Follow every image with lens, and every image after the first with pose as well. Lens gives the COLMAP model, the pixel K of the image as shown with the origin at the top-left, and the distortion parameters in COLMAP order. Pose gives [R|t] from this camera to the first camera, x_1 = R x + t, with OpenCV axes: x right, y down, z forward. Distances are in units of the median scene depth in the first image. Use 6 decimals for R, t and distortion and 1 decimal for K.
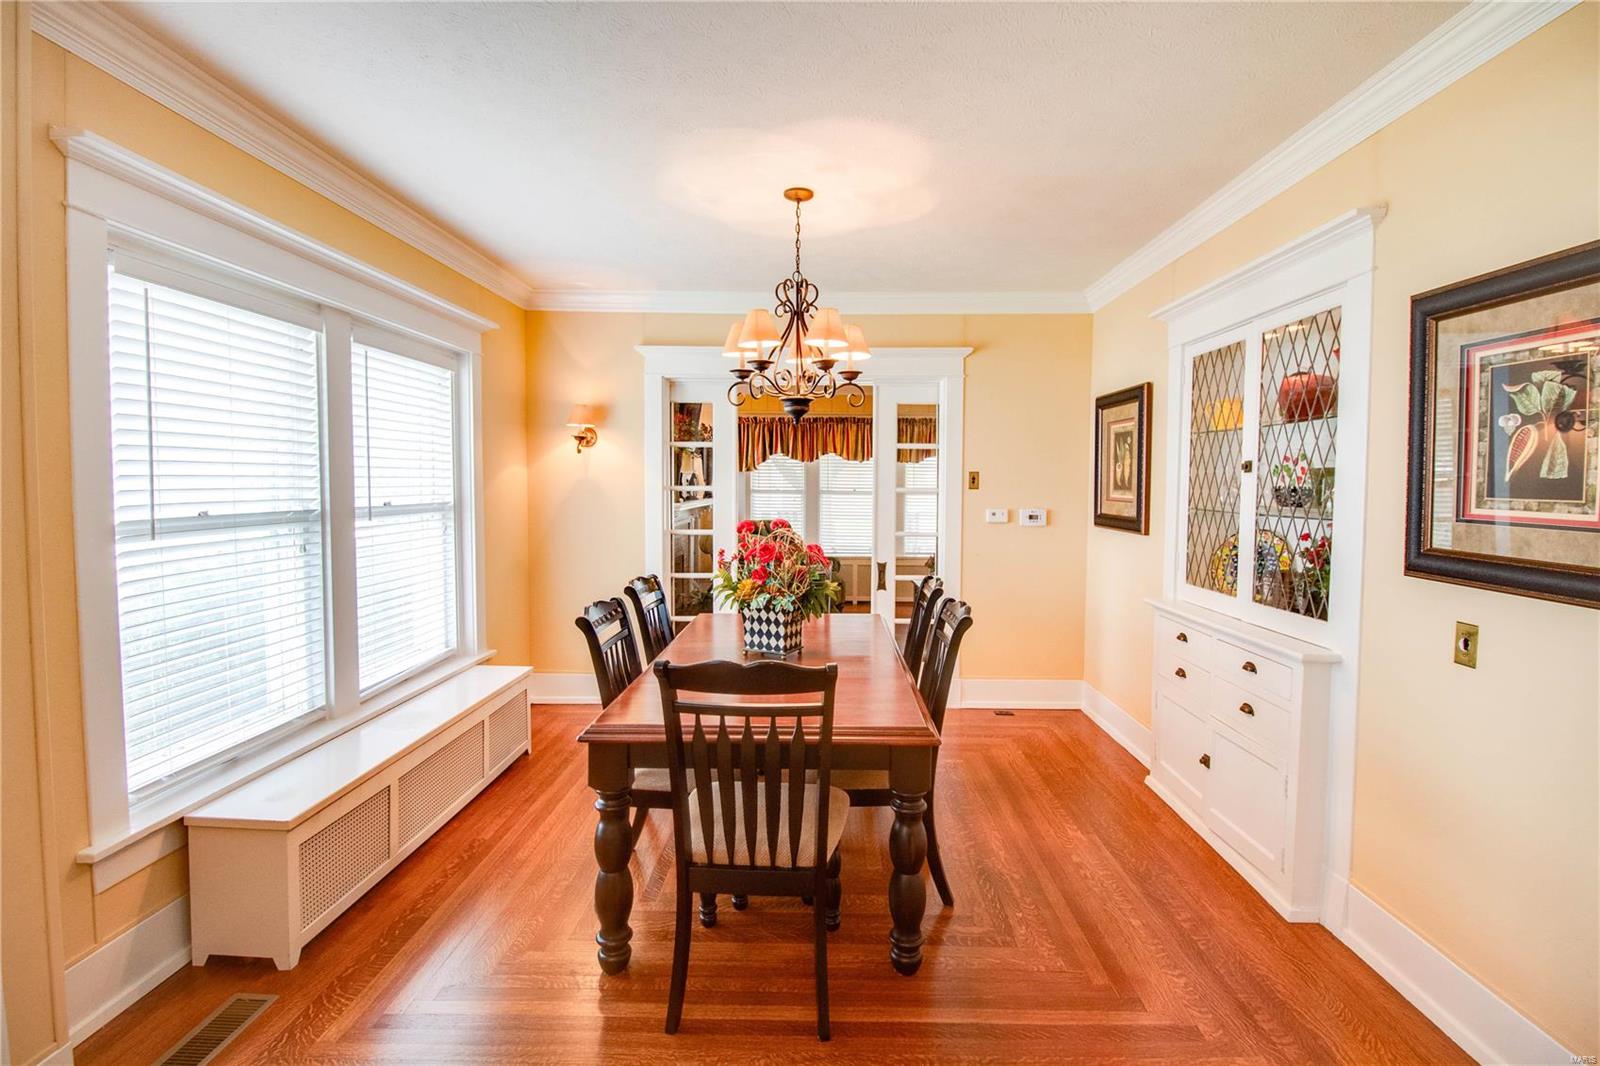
lens RADIAL K [[764.5, 0, 821.6], [0, 764.5, 523.2], [0, 0, 1]] dist [0.001595, -0.017572]
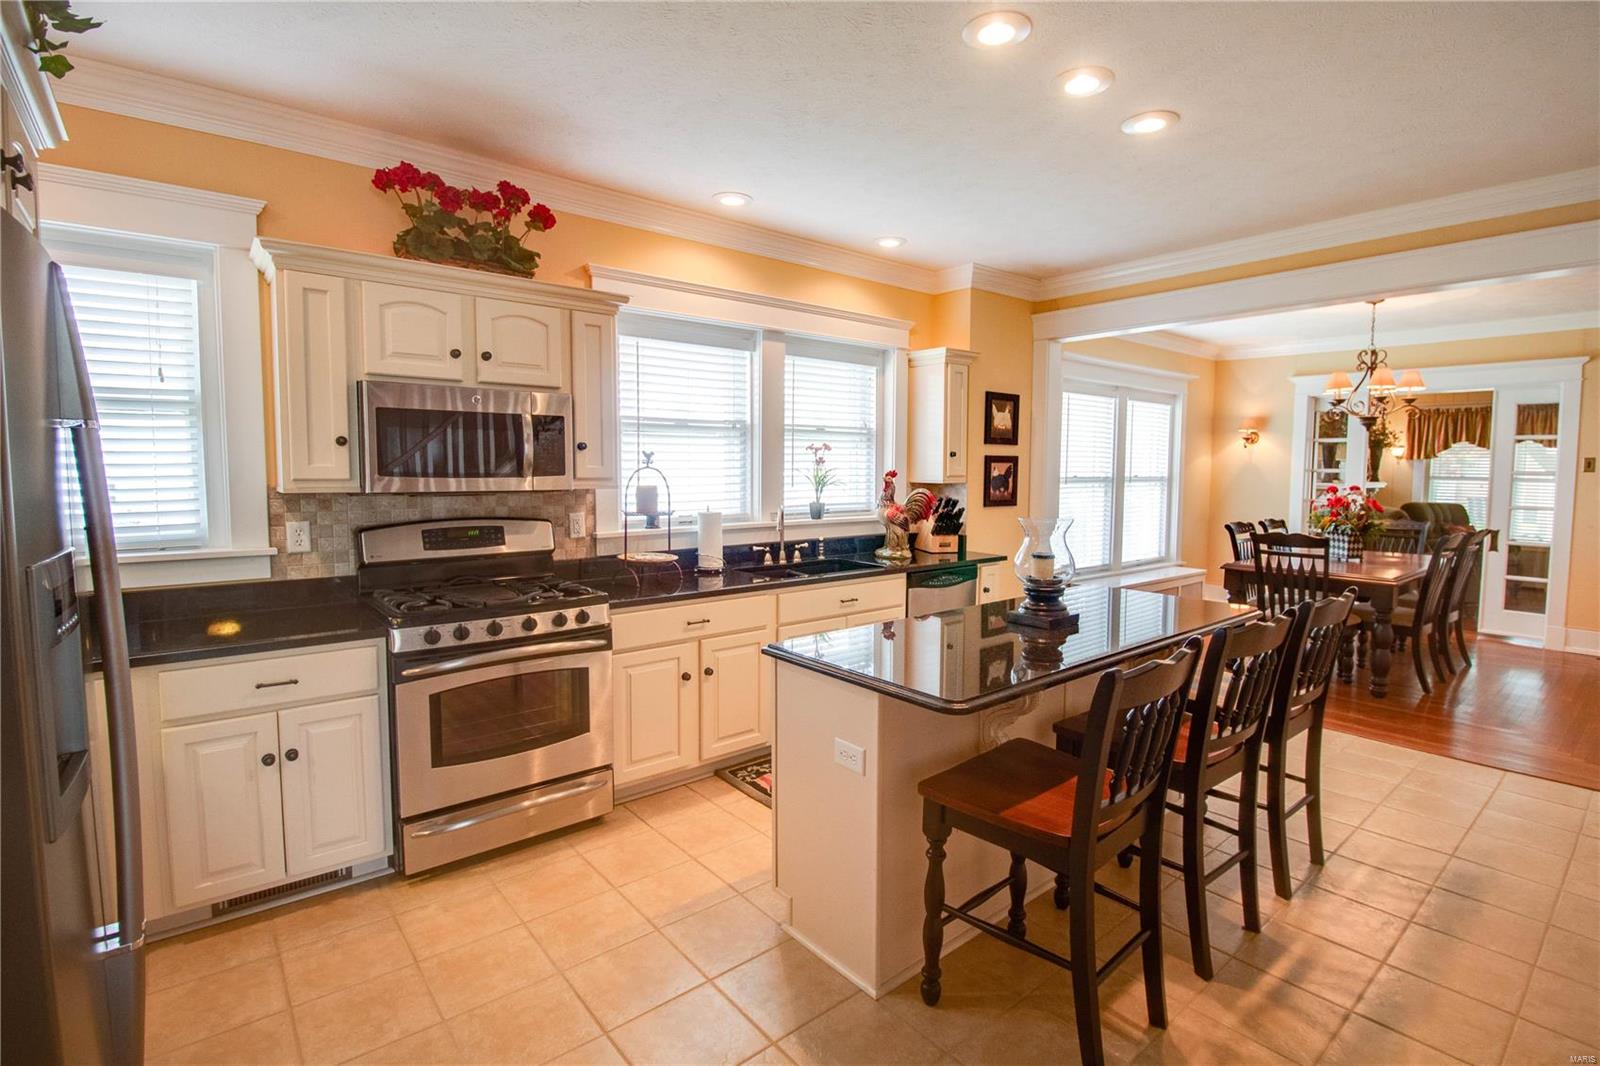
lens RADIAL K [[764.5, 0, 821.6], [0, 764.5, 523.2], [0, 0, 1]] dist [0.001595, -0.017572]
pose [[0.658679, 0.053186, -0.750542, 0.455704], [-0.044063, 0.998513, 0.032089, 0.079281], [0.751133, 0.011935, 0.660043, -1.071674]]
